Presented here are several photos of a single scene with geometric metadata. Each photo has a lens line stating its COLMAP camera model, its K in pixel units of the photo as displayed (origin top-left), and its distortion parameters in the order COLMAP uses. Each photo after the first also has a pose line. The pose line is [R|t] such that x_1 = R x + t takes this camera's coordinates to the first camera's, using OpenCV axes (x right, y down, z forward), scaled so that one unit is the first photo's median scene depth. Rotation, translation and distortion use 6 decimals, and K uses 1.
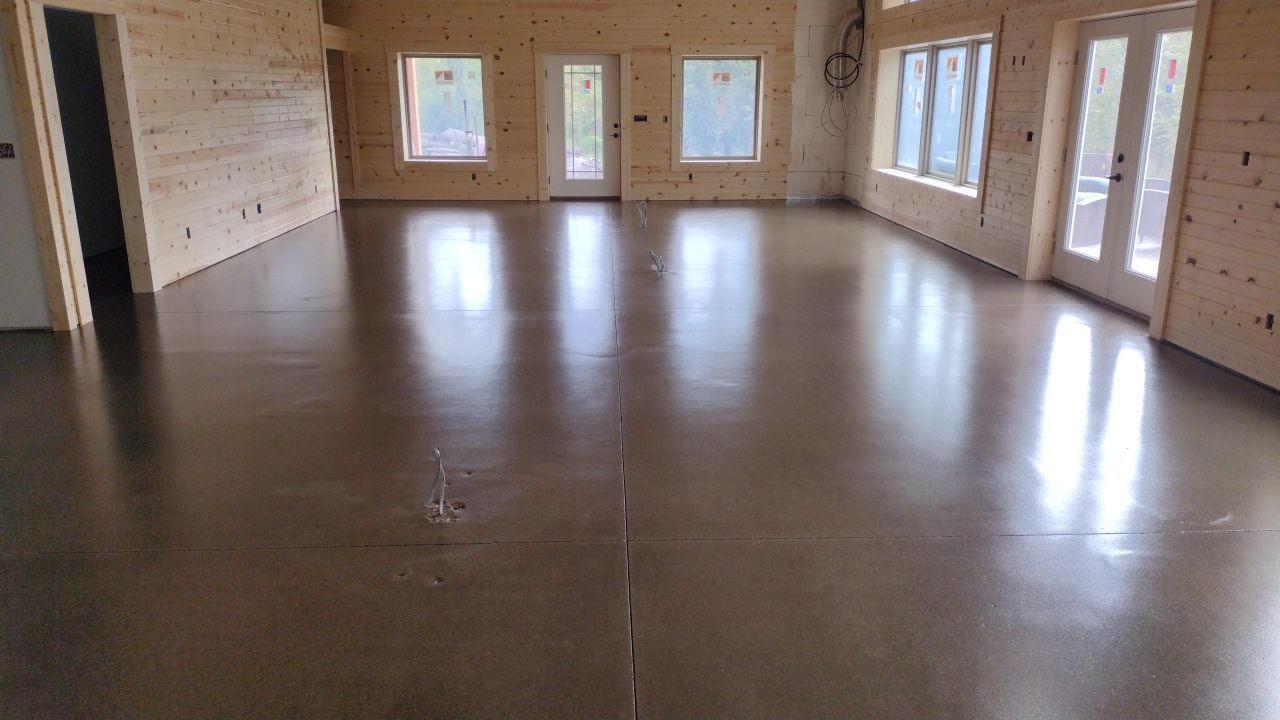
lens RADIAL K [[939.7, 0, 635.7], [0, 939.7, 354.5], [0, 0, 1]] dist [0.046979, -0.056475]
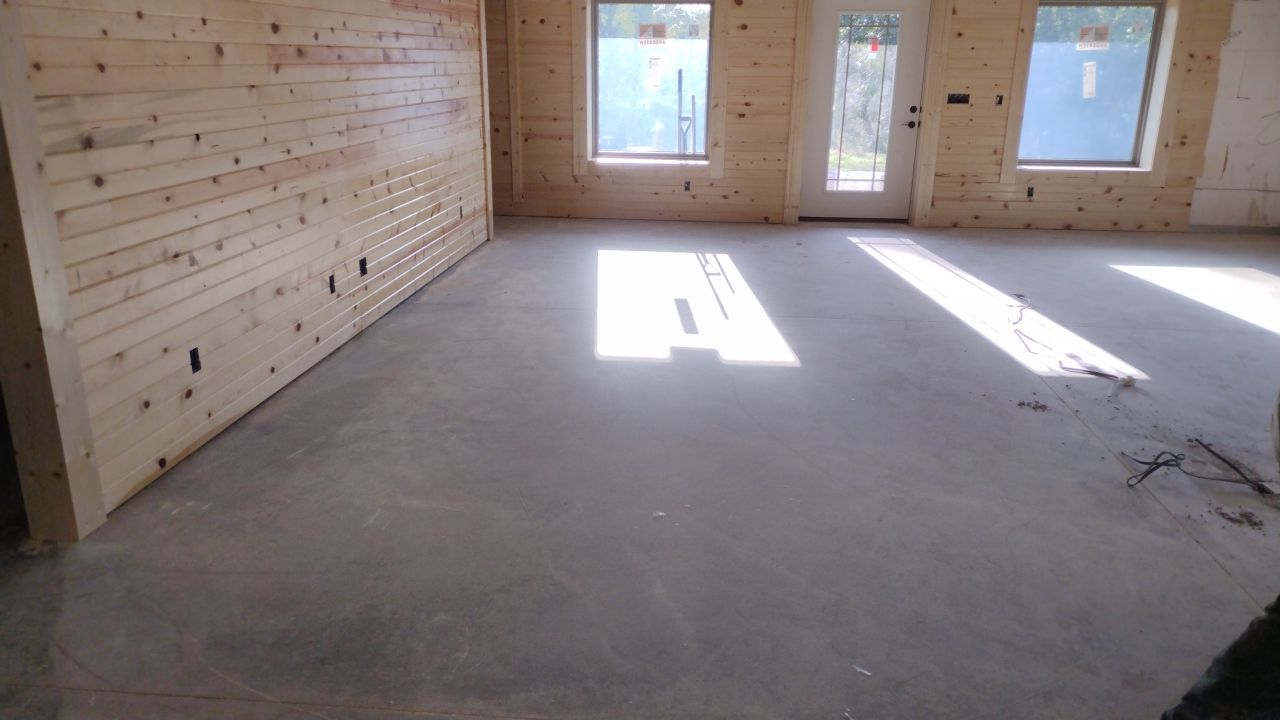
lens RADIAL K [[939.7, 0, 631.9], [0, 939.7, 359.3], [0, 0, 1]] dist [0.046979, -0.056475]
pose [[0.990328, 0.048499, -0.129990, -0.125004], [-0.043951, 0.998325, 0.037636, -0.094286], [0.131597, -0.031558, 0.990801, 0.350857]]
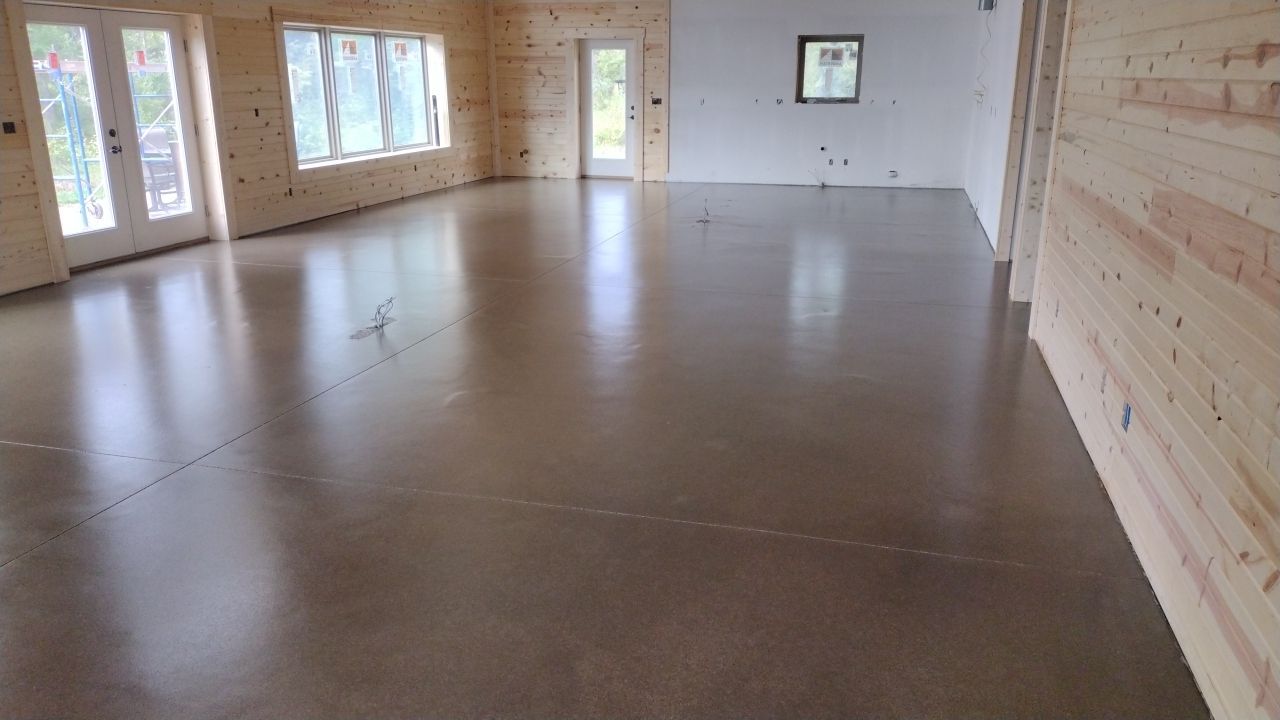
lens RADIAL K [[939.7, 0, 641.7], [0, 939.7, 352.3], [0, 0, 1]] dist [0.046979, -0.056475]
pose [[-0.952123, -0.087520, 0.292921, -0.504546], [0.082059, 0.849823, 0.520642, -0.568457], [-0.294498, 0.519751, -0.801954, 2.012290]]
